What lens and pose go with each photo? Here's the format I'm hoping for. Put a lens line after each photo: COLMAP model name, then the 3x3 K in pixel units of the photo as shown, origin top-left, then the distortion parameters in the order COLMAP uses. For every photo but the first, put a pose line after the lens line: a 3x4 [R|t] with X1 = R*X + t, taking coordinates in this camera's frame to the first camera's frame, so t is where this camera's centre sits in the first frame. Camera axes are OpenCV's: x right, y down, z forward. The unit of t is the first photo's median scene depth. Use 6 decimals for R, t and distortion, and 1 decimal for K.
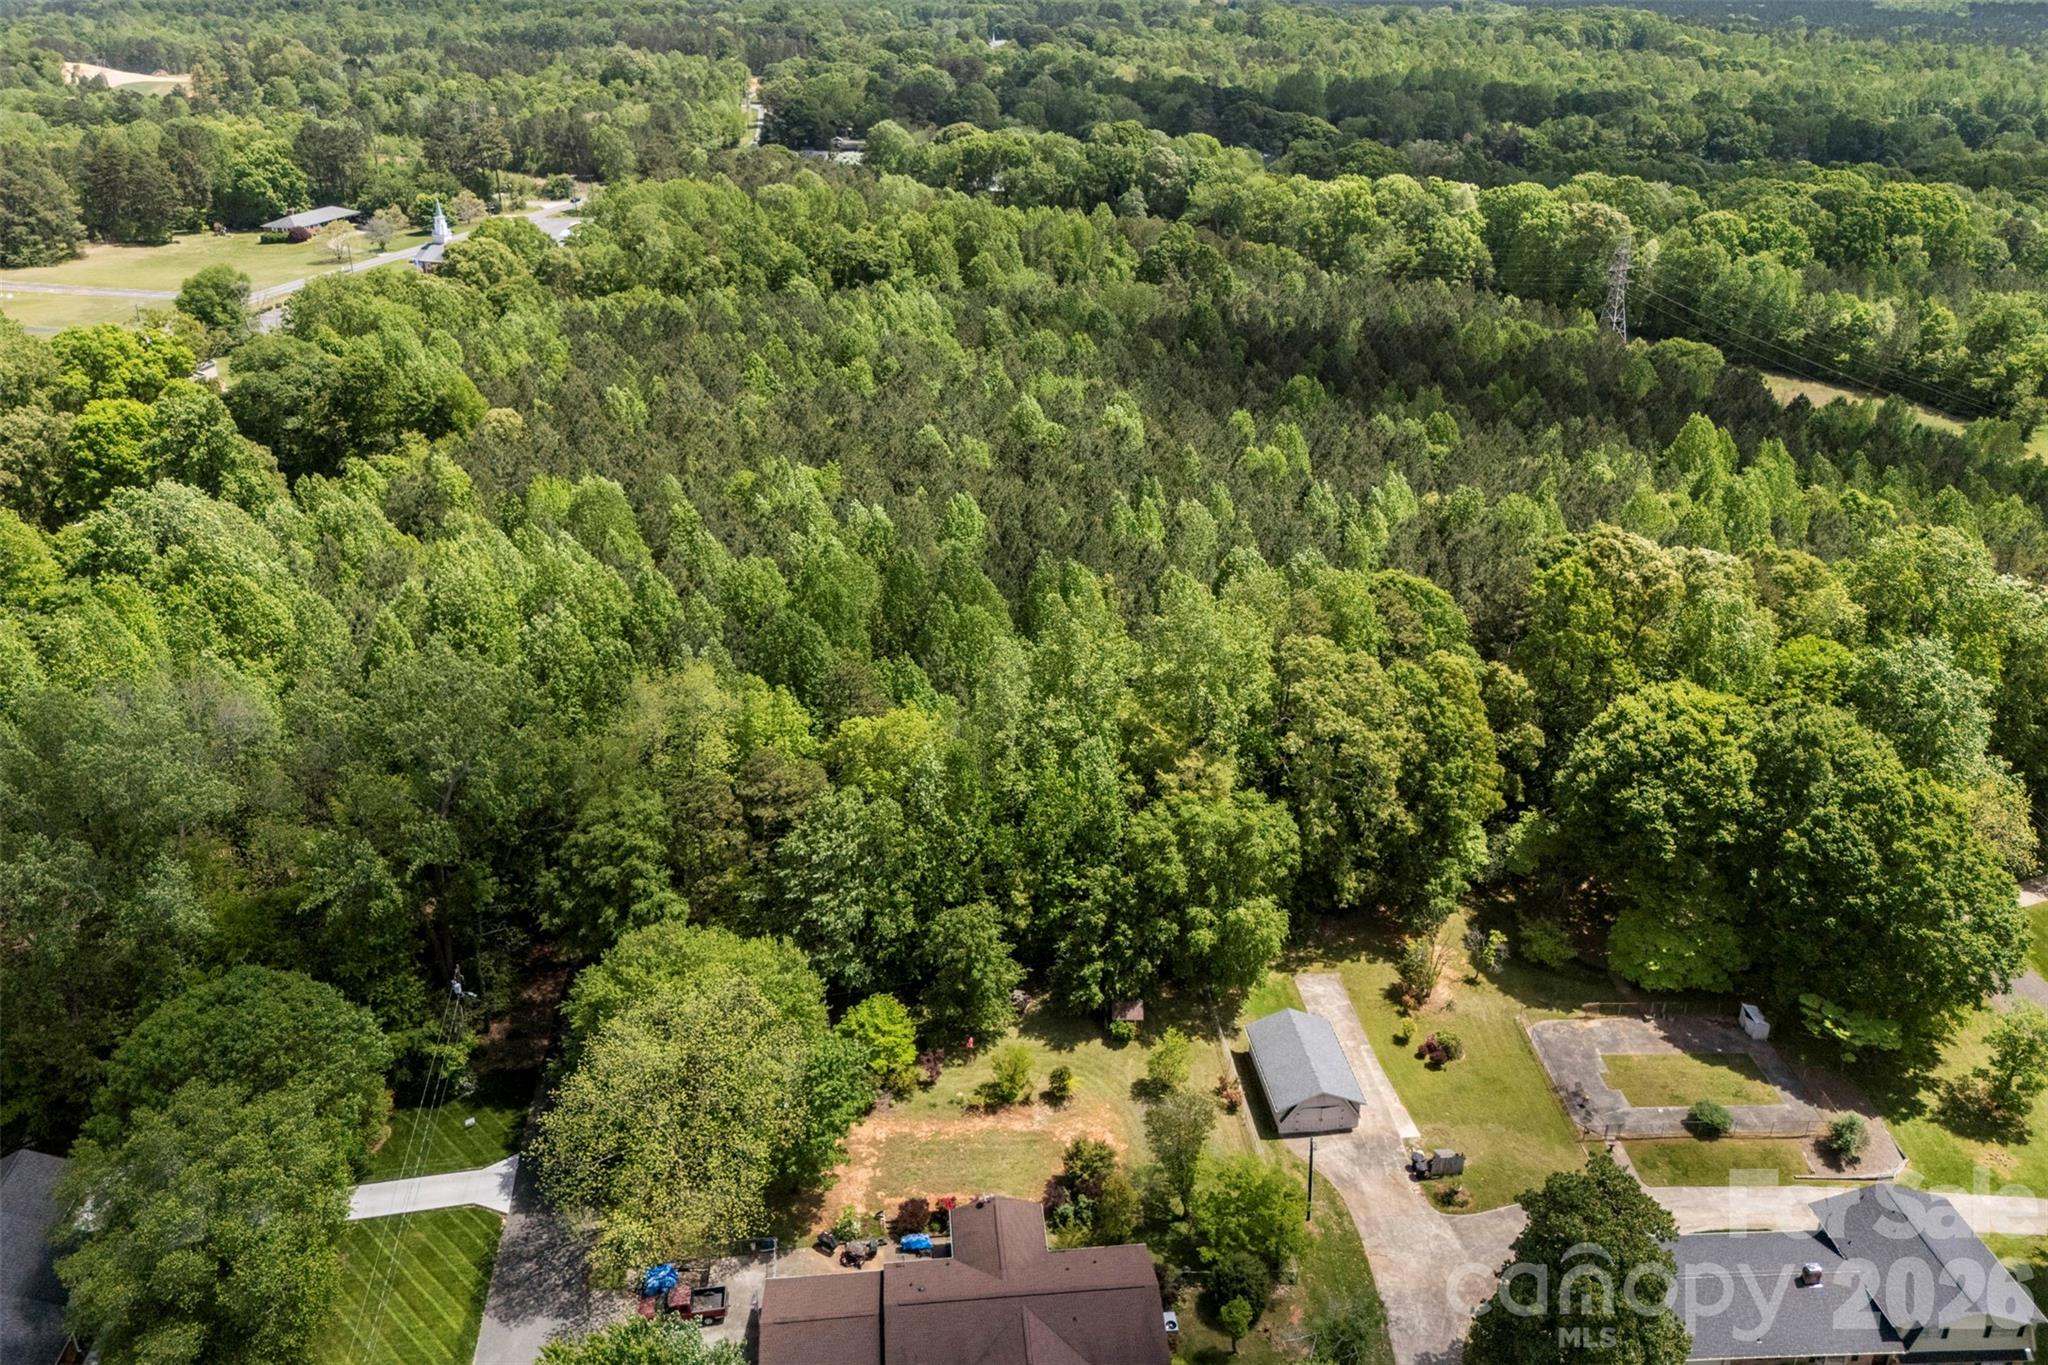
lens RADIAL K [[1517.0, 0, 1026.0], [0, 1517.0, 638.2], [0, 0, 1]] dist [0.054199, -0.039397]
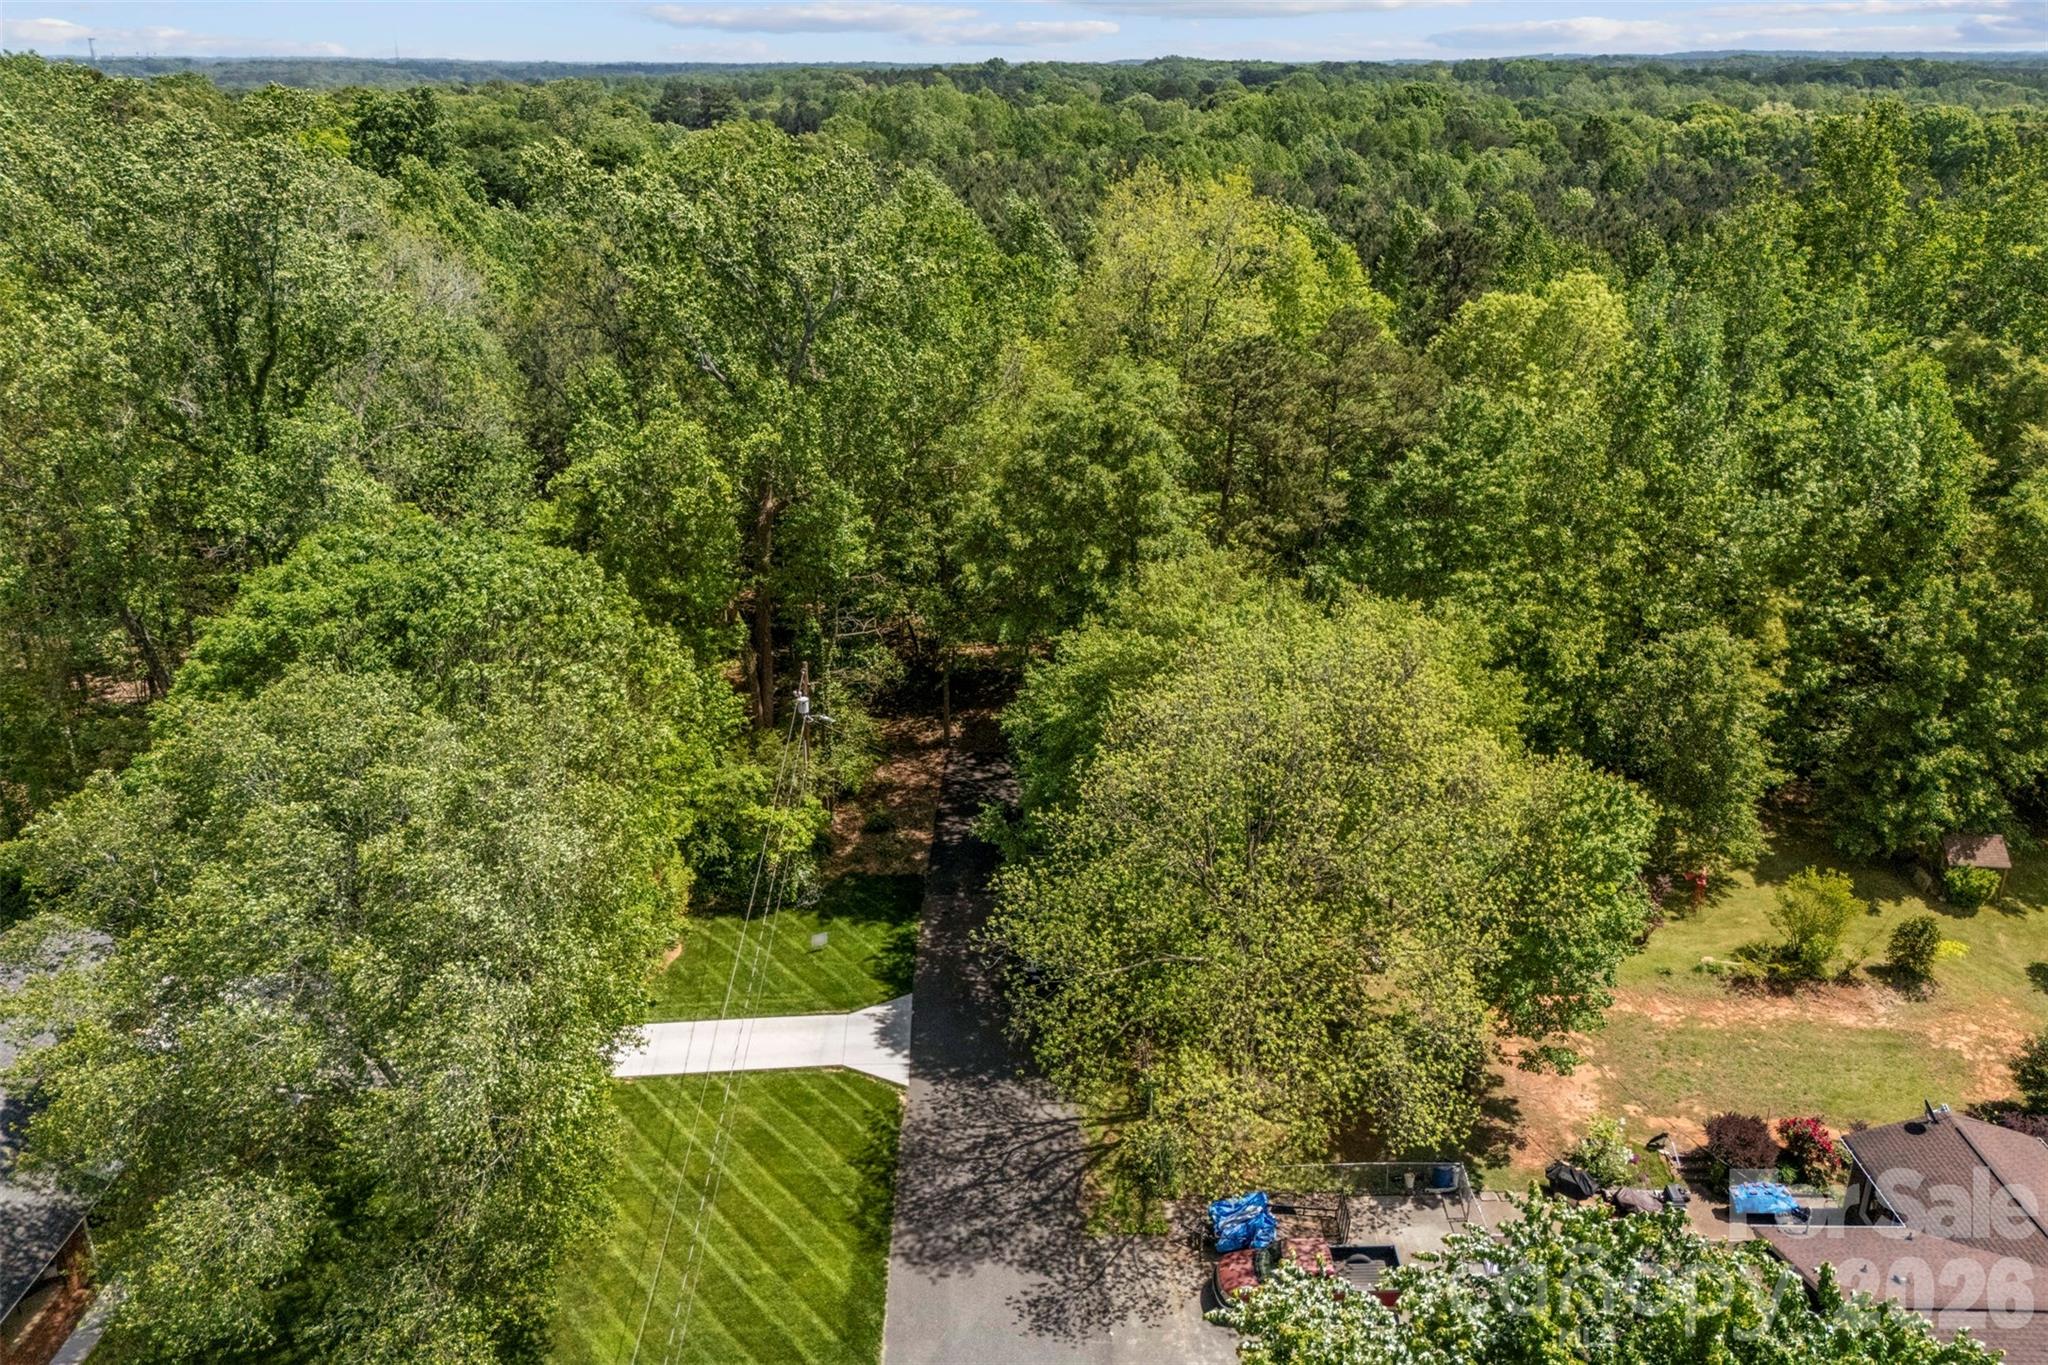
lens RADIAL K [[1519.3, 0, 1024.0], [0, 1519.3, 682.5], [0, 0, 1]] dist [0.061019, -0.045176]
pose [[0.993867, 0.035438, -0.104752, -0.212069], [-0.040608, 0.998039, -0.047636, 0.222365], [0.102859, 0.051598, 0.993357, 0.410125]]
